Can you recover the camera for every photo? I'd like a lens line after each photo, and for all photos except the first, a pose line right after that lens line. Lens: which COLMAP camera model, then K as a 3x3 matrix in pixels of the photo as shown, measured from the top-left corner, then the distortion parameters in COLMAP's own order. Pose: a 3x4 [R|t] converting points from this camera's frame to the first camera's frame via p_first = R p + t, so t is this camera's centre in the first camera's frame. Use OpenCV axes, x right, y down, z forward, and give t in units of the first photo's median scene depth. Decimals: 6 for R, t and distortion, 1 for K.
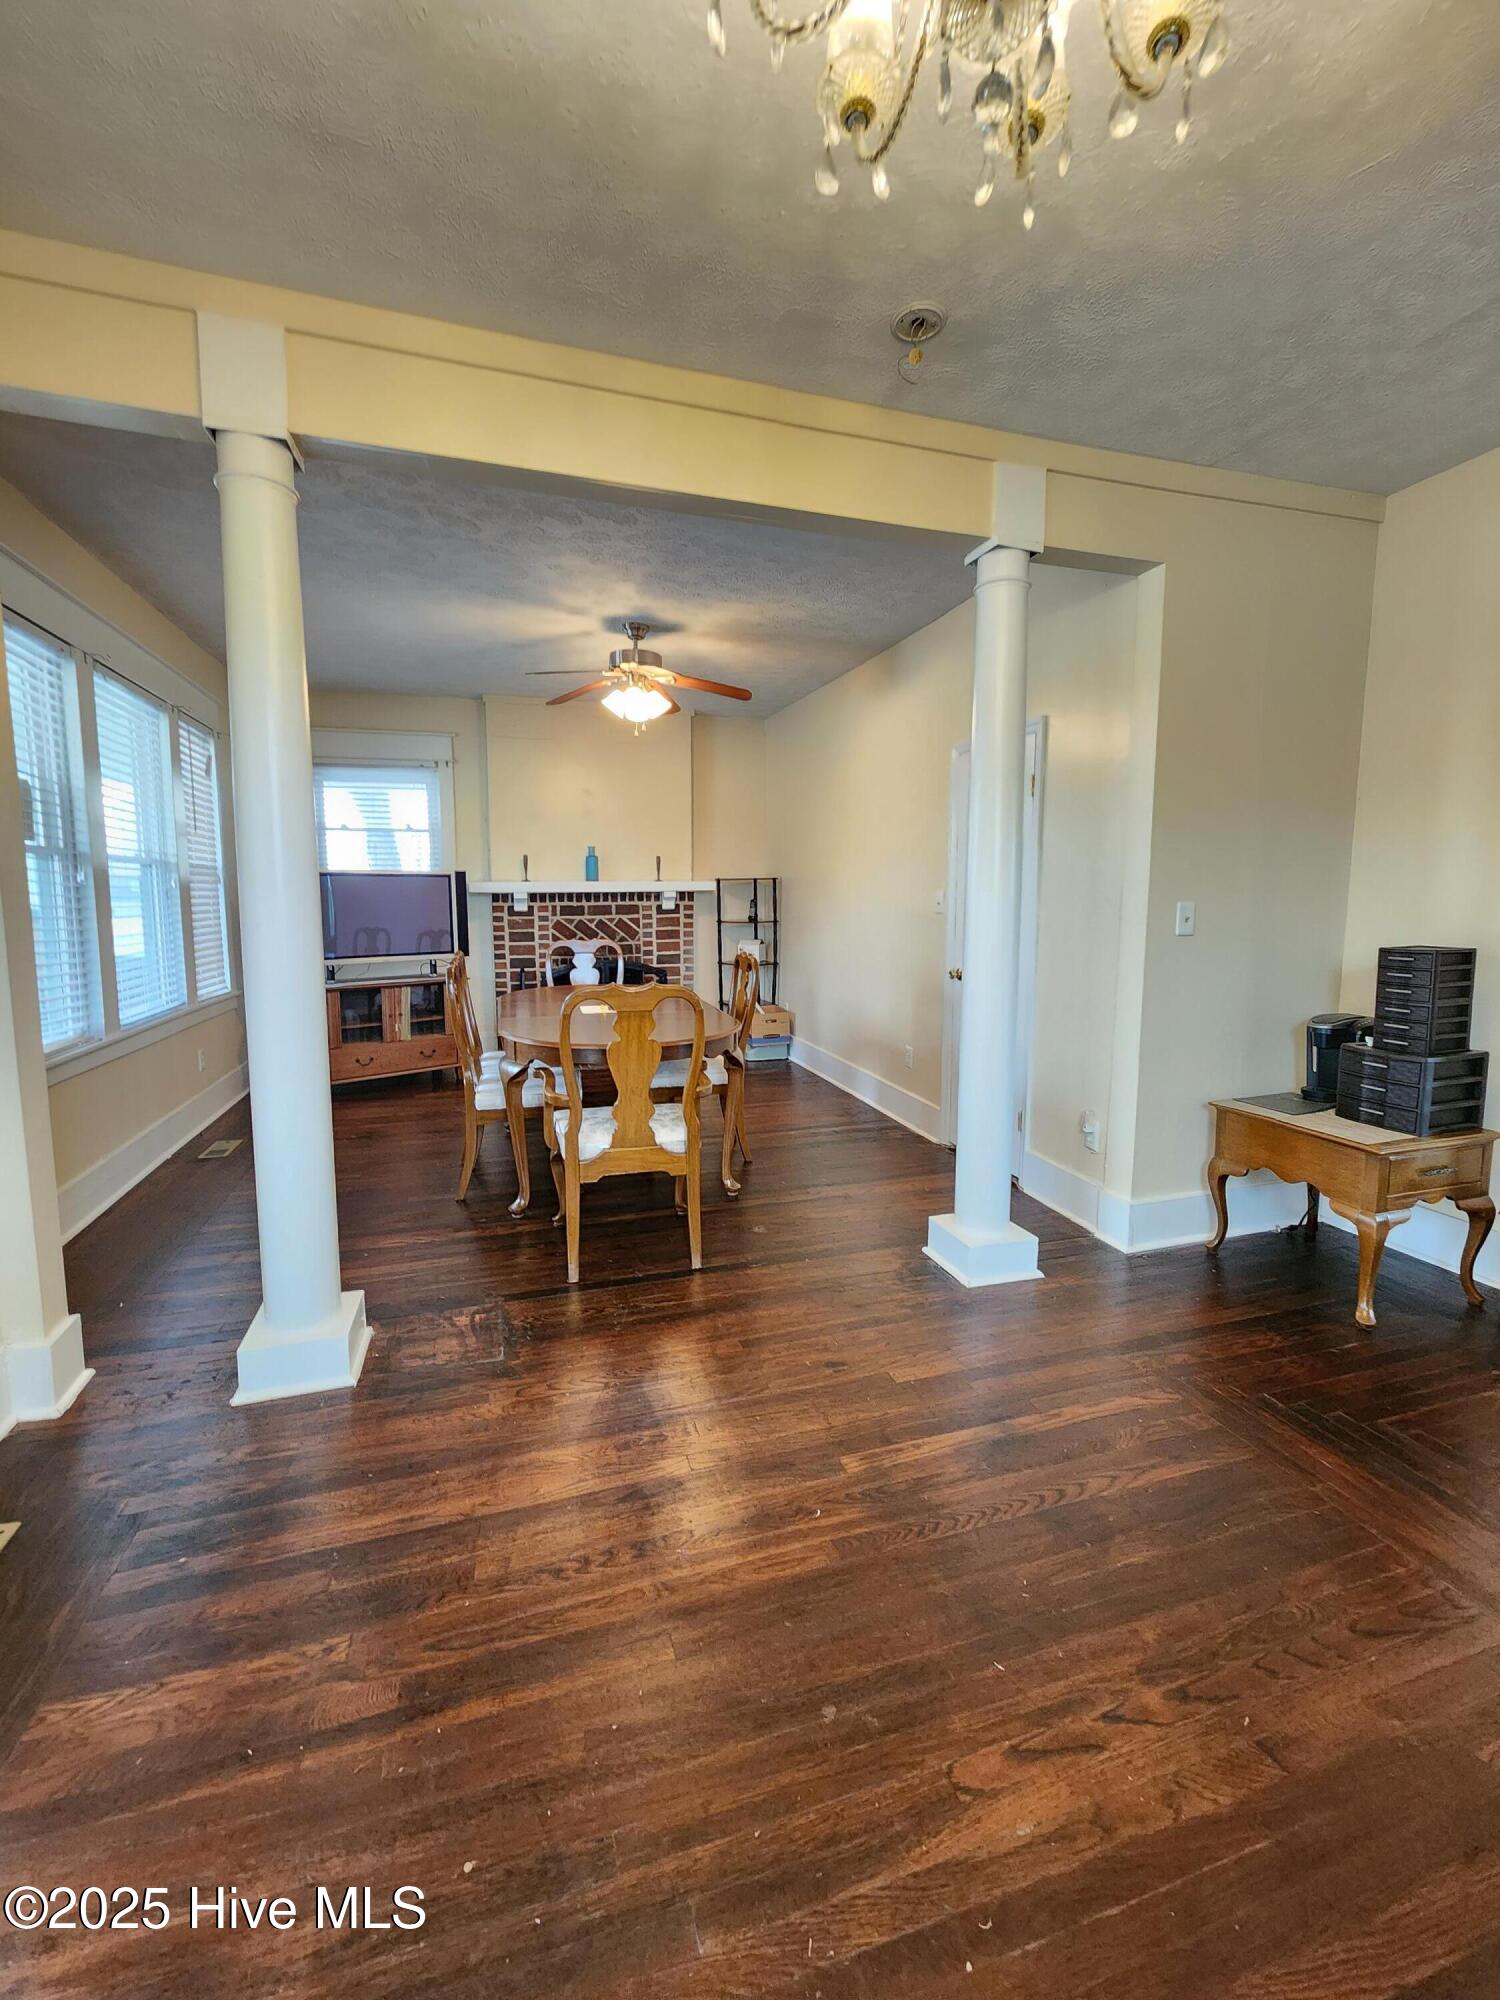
lens RADIAL K [[811.3, 0, 750.0], [0, 811.3, 1000.0], [0, 0, 1]] dist [0.043830, 0.000000]
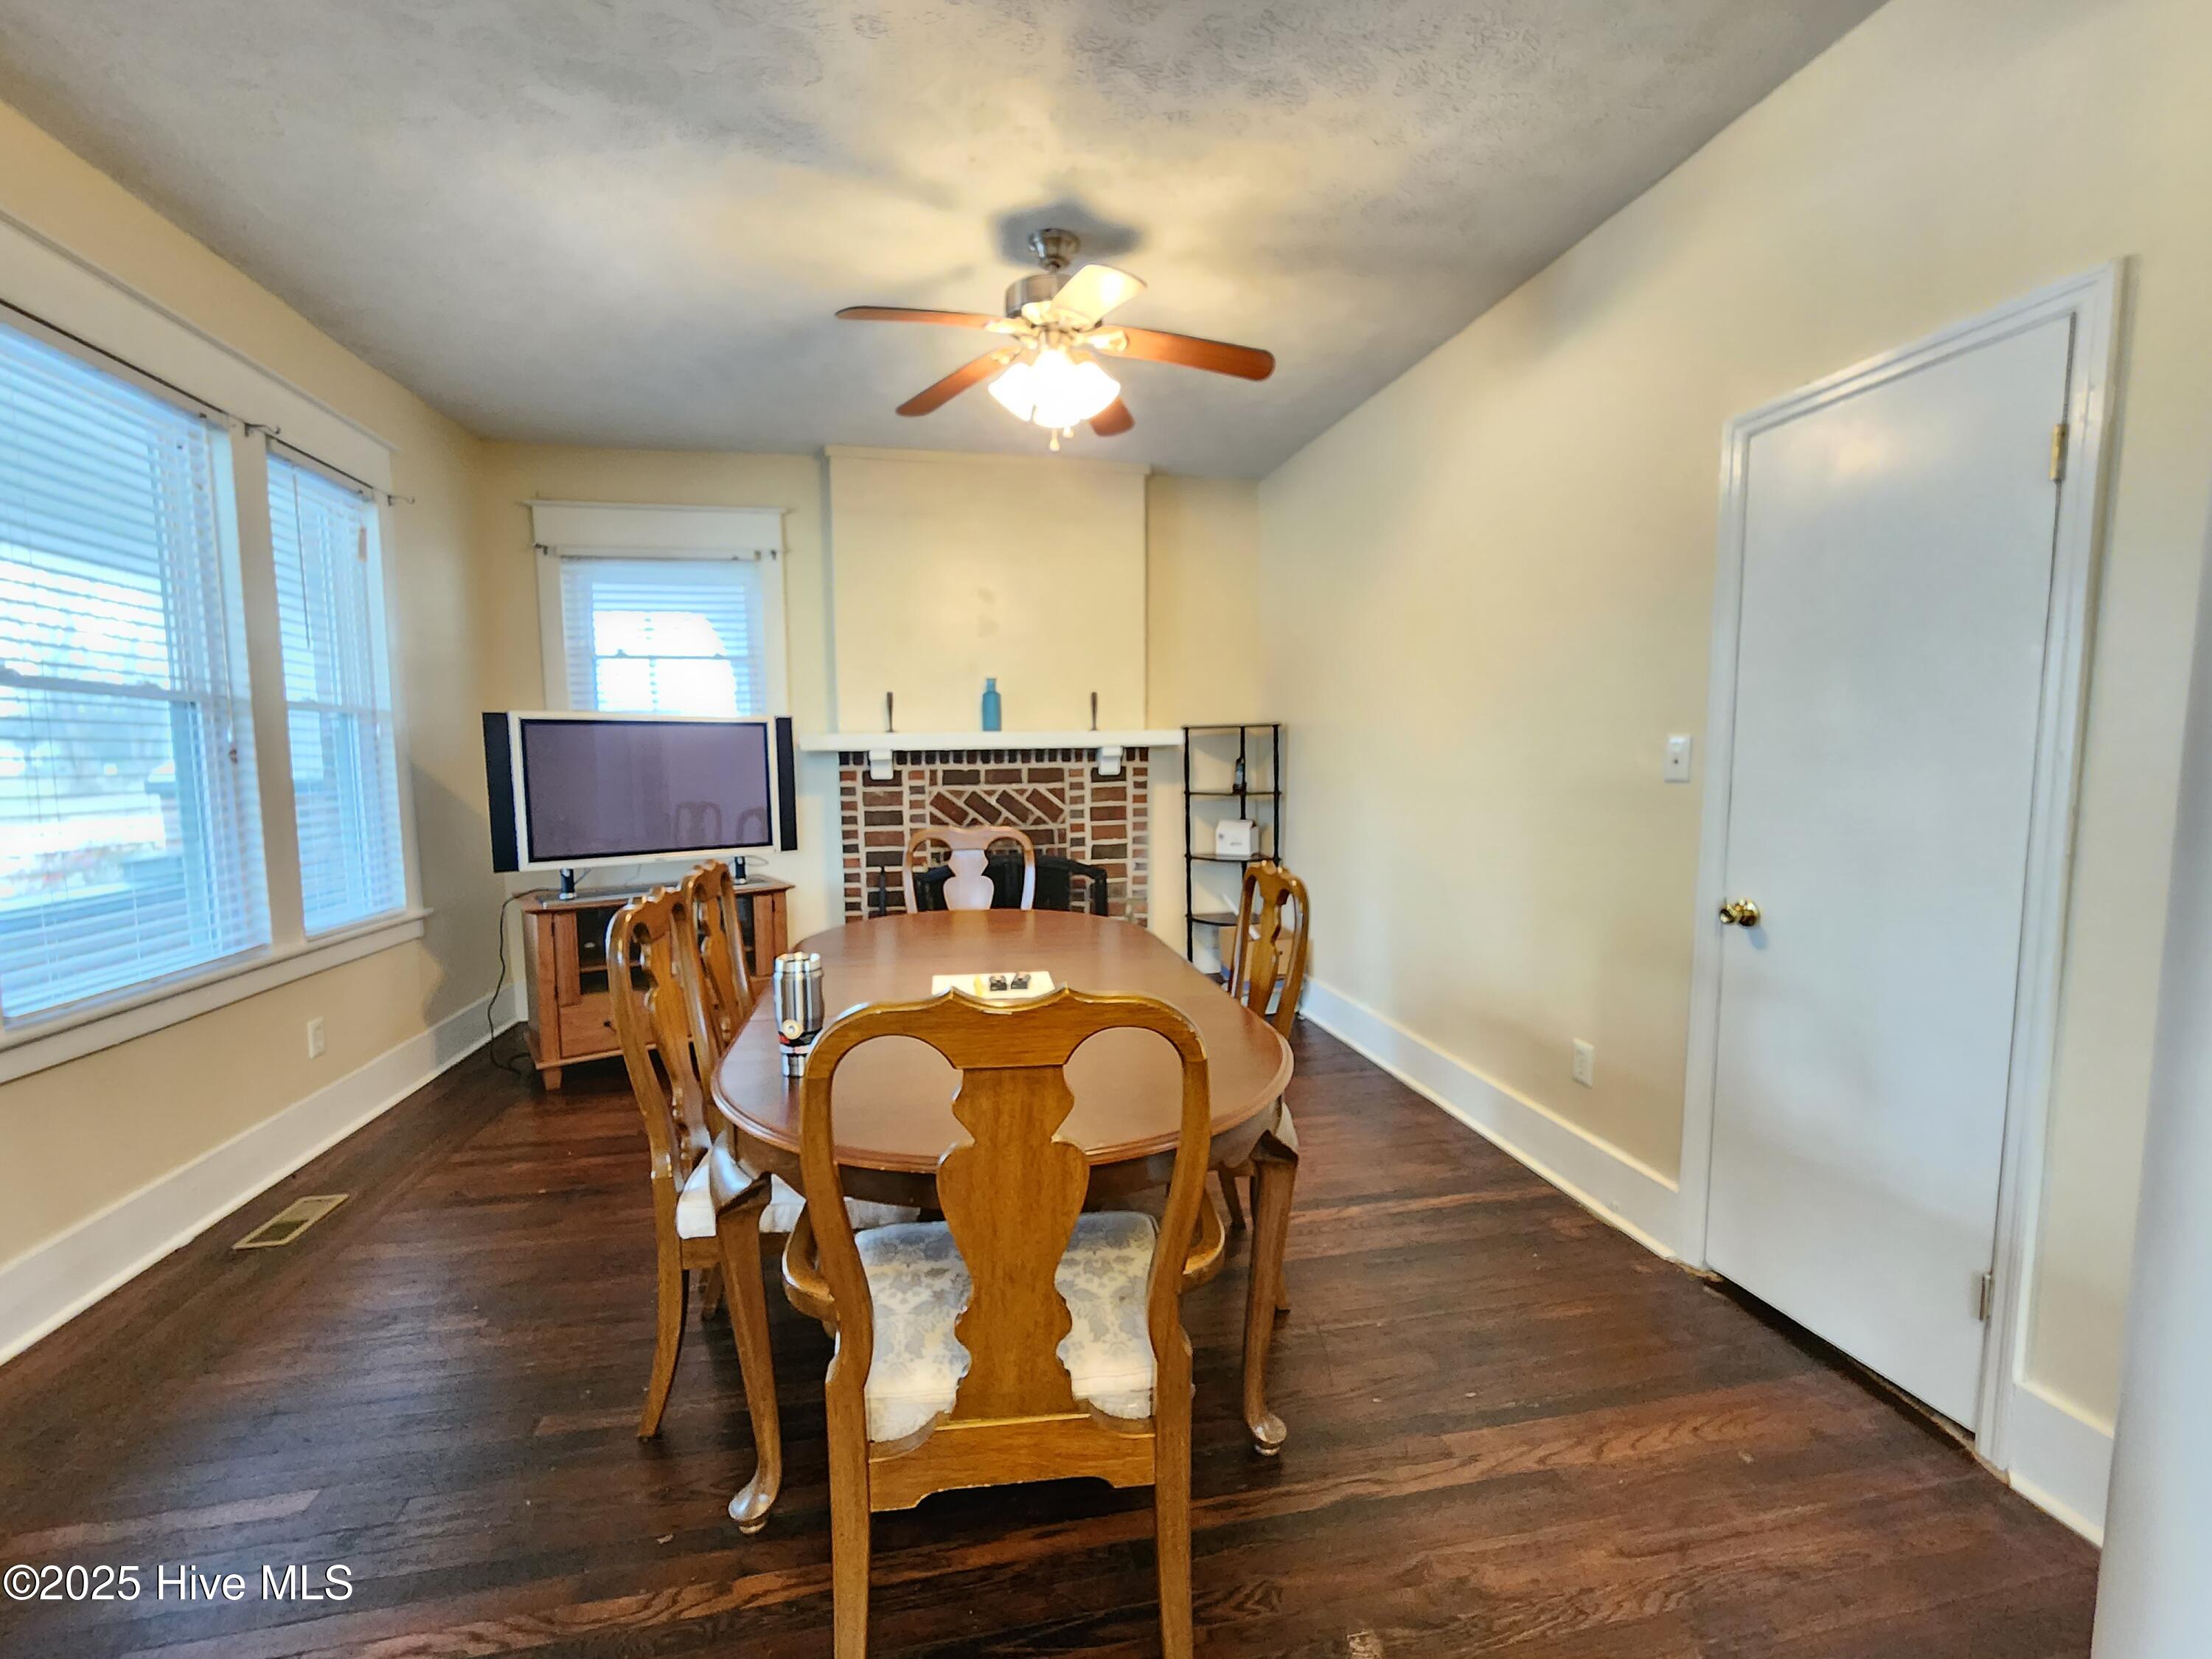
lens RADIAL K [[906.8, 0, 1102.4], [0, 906.8, 846.6], [0, 0, 1]] dist [0.001675, 0.000145]
pose [[0.994411, 0.003188, -0.105529, -0.031599], [-0.006705, 0.999433, -0.032983, -0.032493], [0.105364, 0.033506, 0.993869, 0.302784]]
